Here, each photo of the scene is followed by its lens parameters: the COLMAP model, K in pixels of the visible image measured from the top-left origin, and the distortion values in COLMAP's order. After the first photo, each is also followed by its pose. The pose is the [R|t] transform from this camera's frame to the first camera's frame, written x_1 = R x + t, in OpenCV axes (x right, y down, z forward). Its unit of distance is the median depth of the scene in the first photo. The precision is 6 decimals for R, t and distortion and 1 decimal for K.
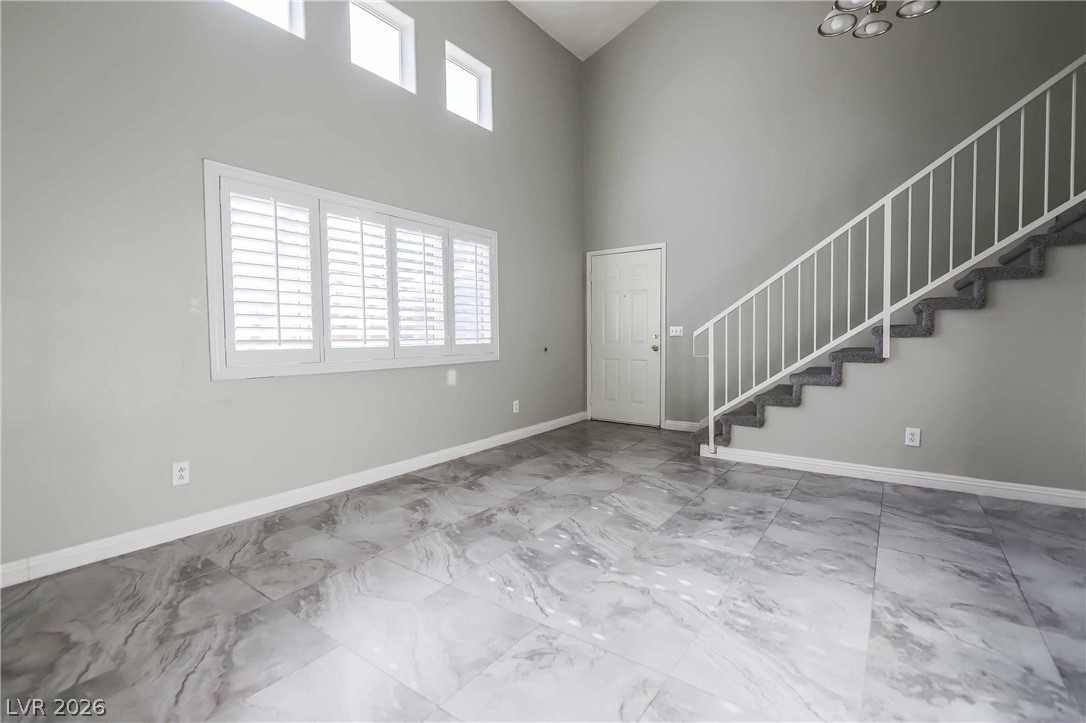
lens RADIAL K [[477.4, 0, 552.7], [0, 477.4, 366.1], [0, 0, 1]] dist [0.000386, -0.003550]
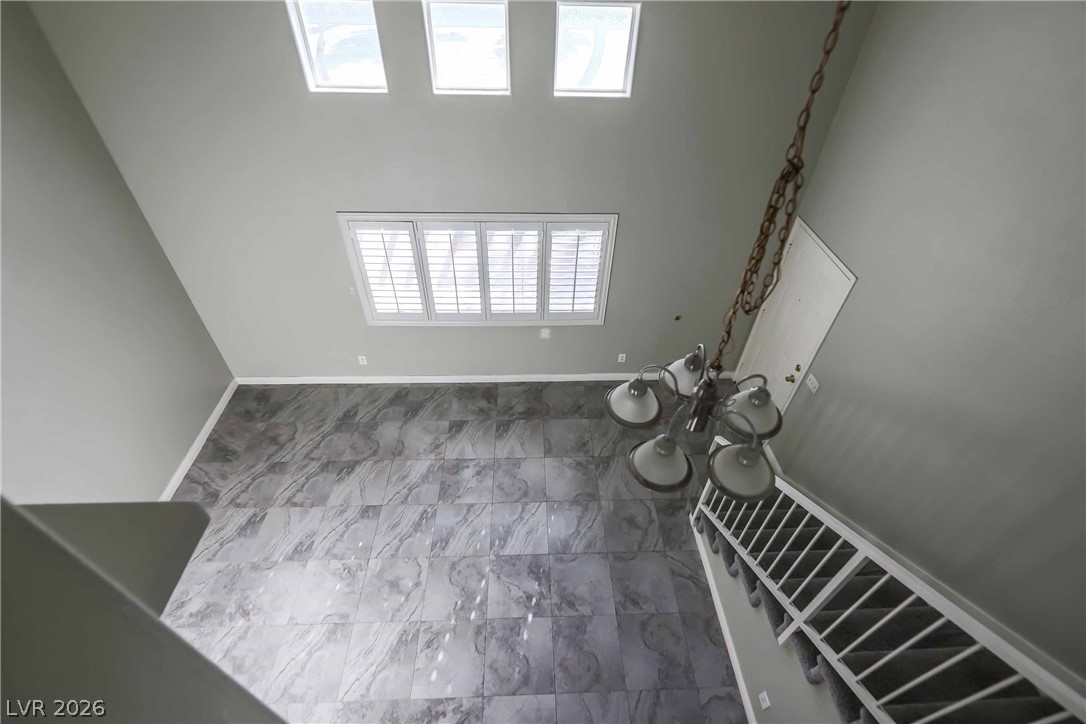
lens RADIAL K [[477.4, 0, 550.5], [0, 477.4, 365.3], [0, 0, 1]] dist [0.000386, -0.003550]
pose [[0.619650, 0.552123, -0.557848, 0.780530], [-0.098567, 0.759858, 0.642573, -1.041298], [0.778665, -0.343185, 0.525267, 0.503340]]
